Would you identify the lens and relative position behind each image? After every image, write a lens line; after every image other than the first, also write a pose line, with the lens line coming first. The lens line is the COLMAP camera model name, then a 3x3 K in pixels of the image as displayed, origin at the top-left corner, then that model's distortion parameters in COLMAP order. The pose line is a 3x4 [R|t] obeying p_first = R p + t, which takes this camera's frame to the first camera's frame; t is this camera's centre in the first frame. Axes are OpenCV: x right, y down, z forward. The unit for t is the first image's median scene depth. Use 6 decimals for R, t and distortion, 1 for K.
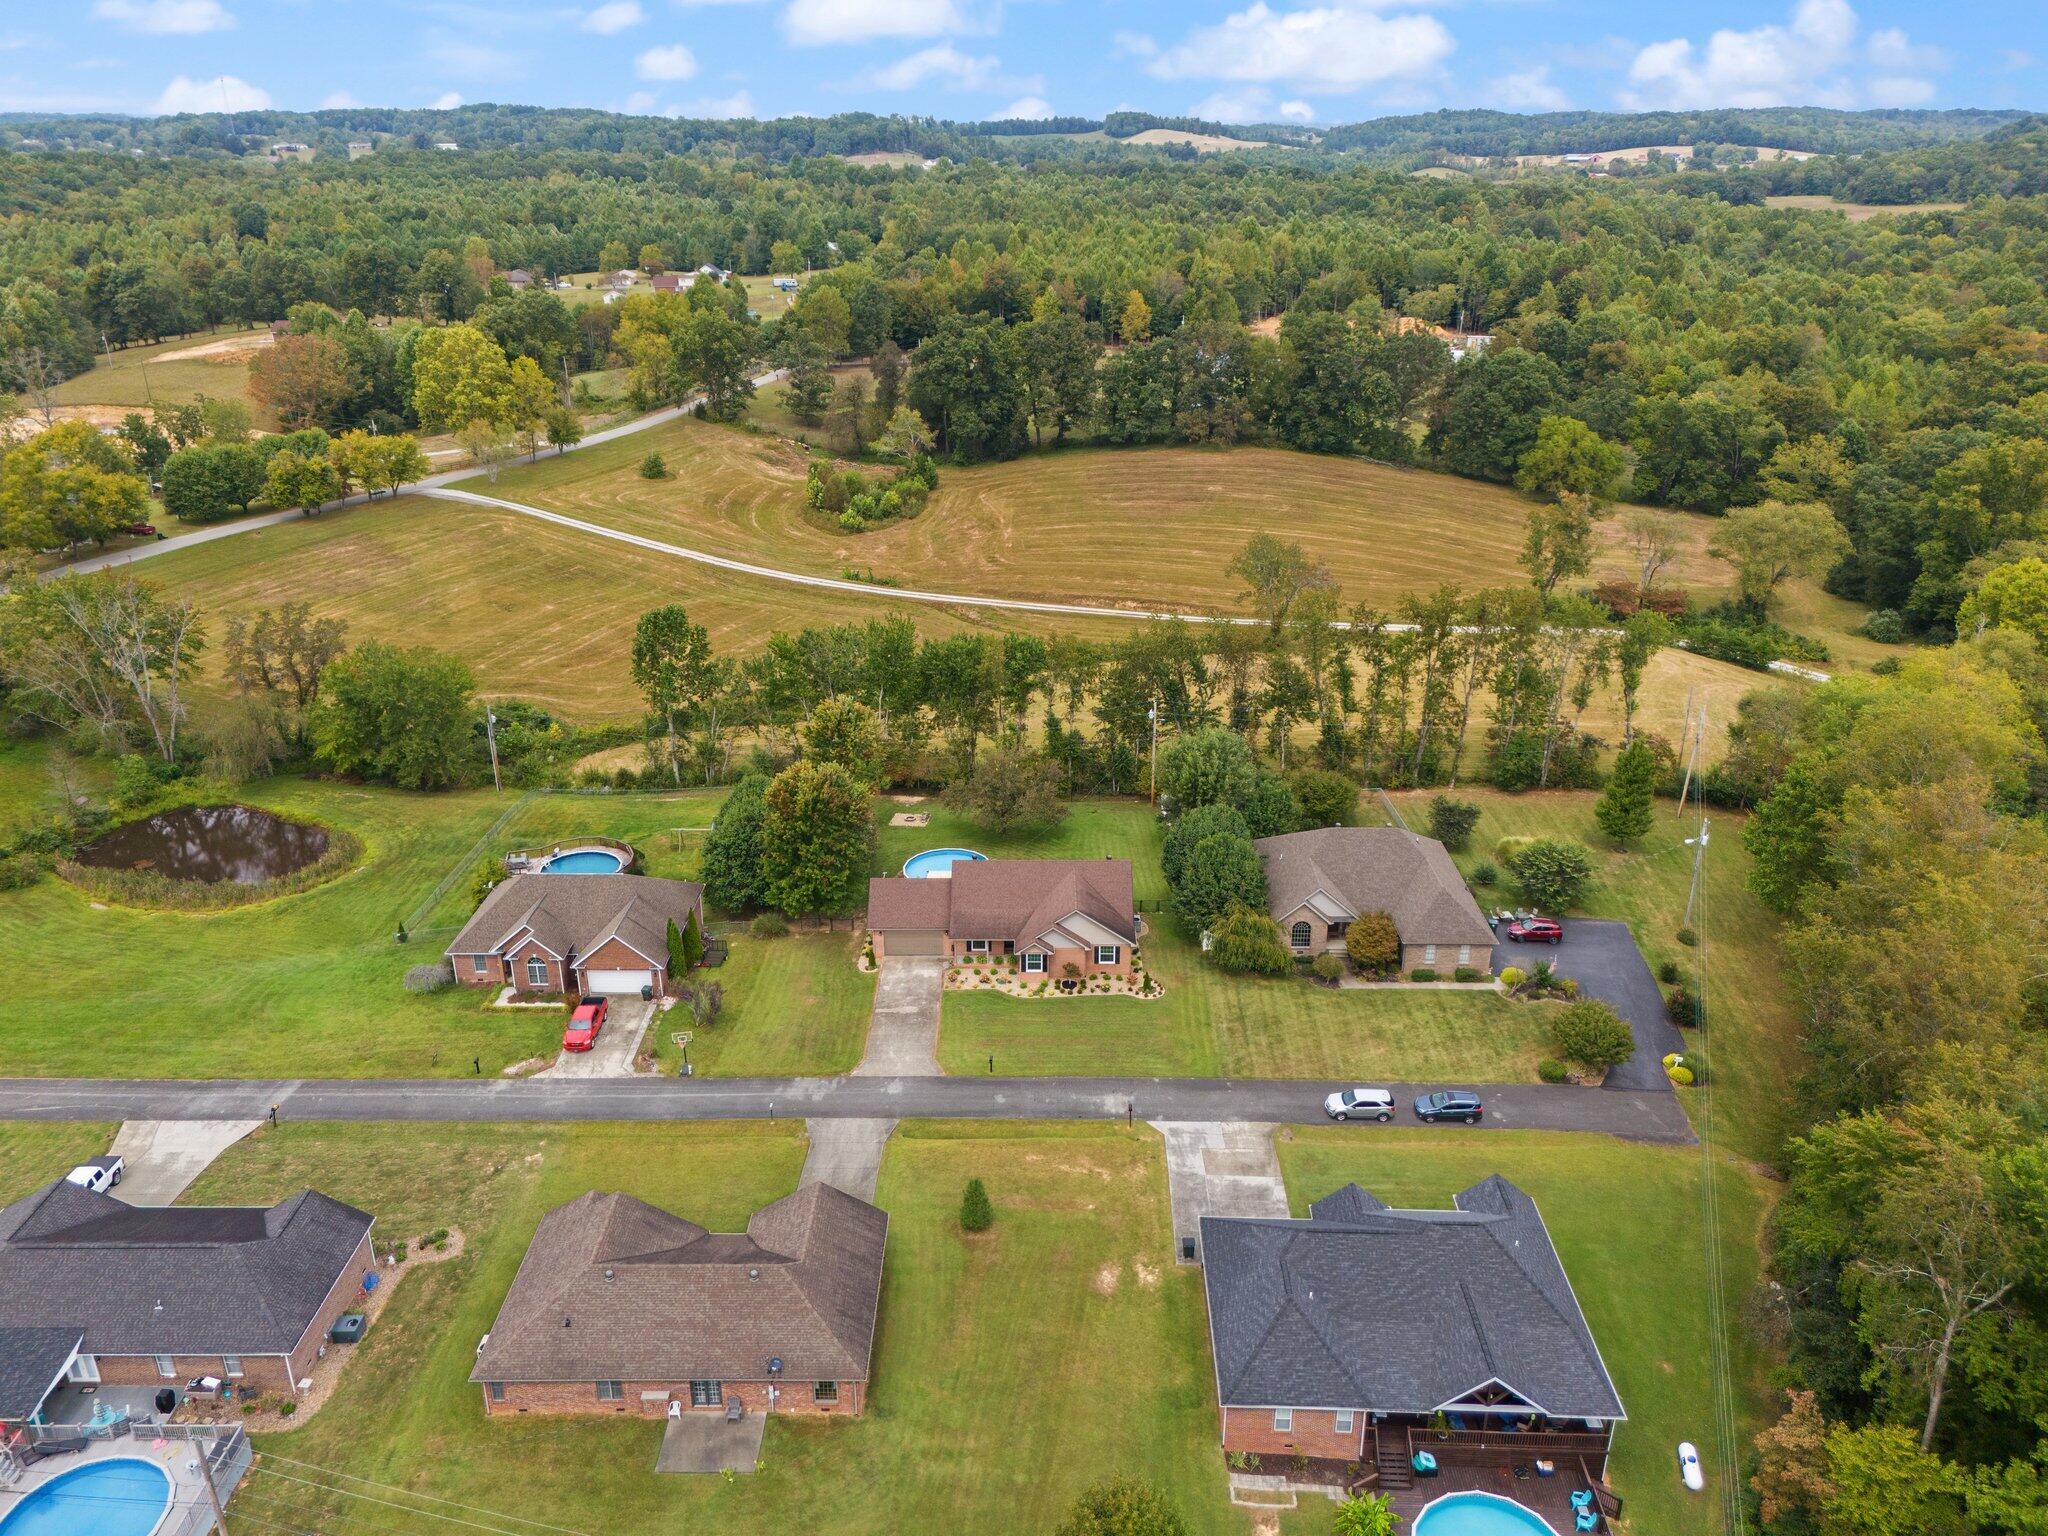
lens RADIAL K [[1503.4, 0, 1024.0], [0, 1503.4, 768.0], [0, 0, 1]] dist [0.071492, -0.073103]
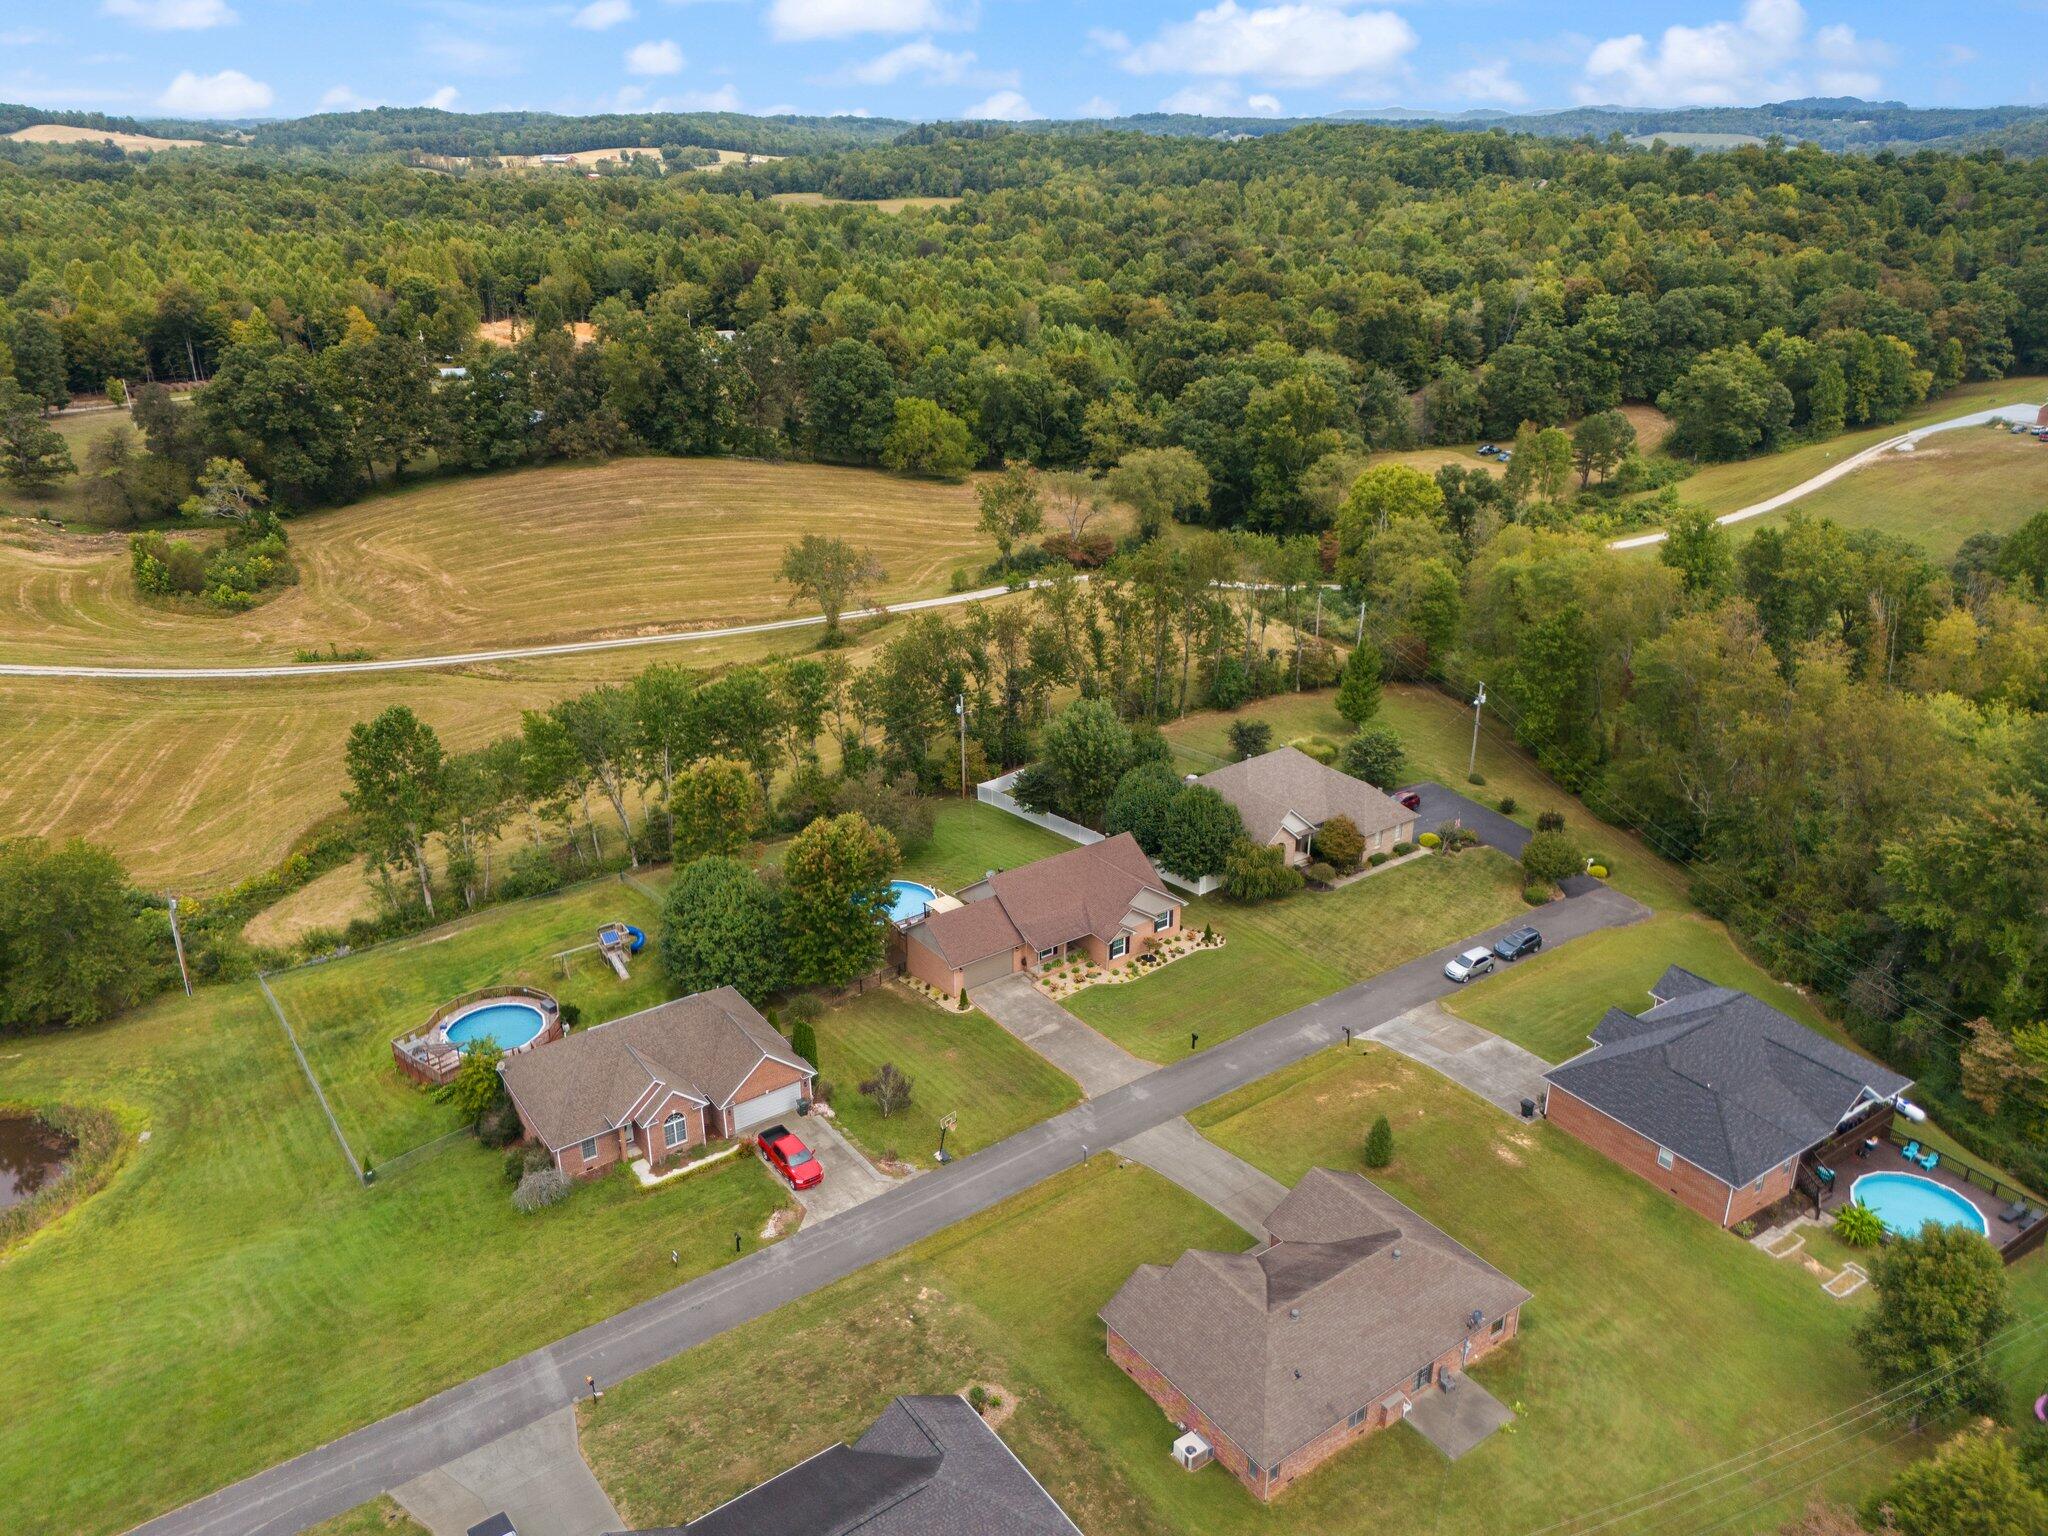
lens RADIAL K [[1503.4, 0, 1024.0], [0, 1503.4, 768.0], [0, 0, 1]] dist [0.071492, -0.073103]
pose [[0.805987, -0.230404, 0.545251, -0.303058], [0.230522, 0.970590, 0.069381, -0.039308], [-0.545201, 0.069772, 0.835397, 0.092140]]
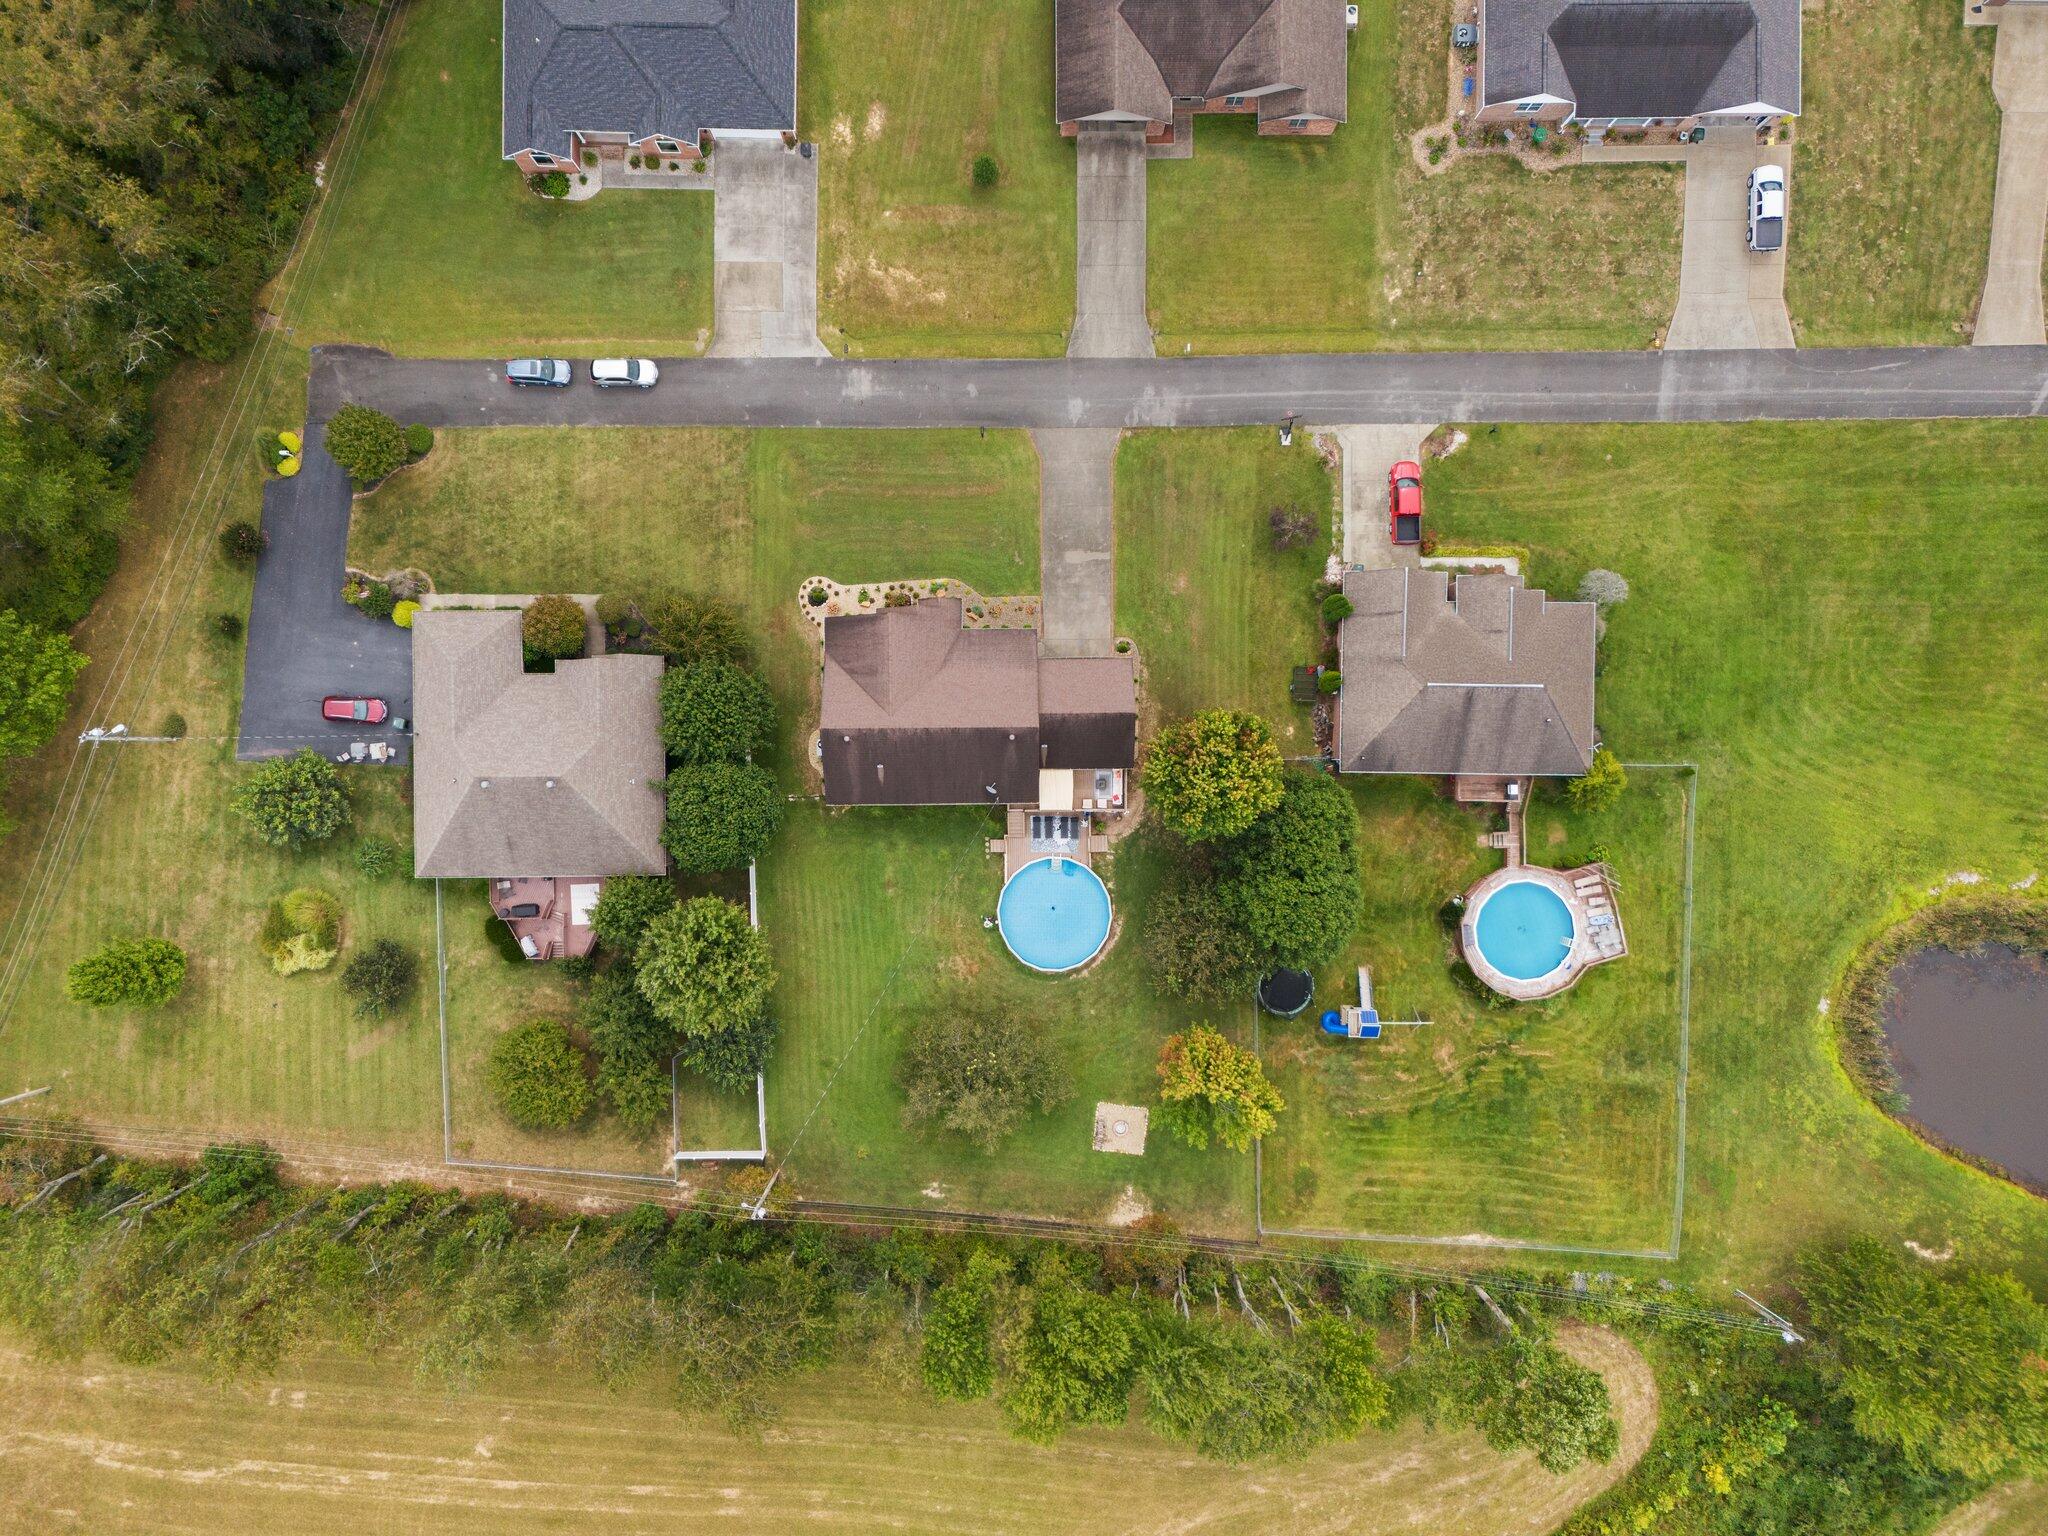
lens RADIAL K [[1503.4, 0, 1024.0], [0, 1503.4, 768.0], [0, 0, 1]] dist [0.071492, -0.073103]
pose [[-0.999782, 0.014460, -0.015033, -0.014939], [-0.019542, -0.397248, 0.917503, -0.388319], [0.007295, 0.917597, 0.397444, 0.386441]]
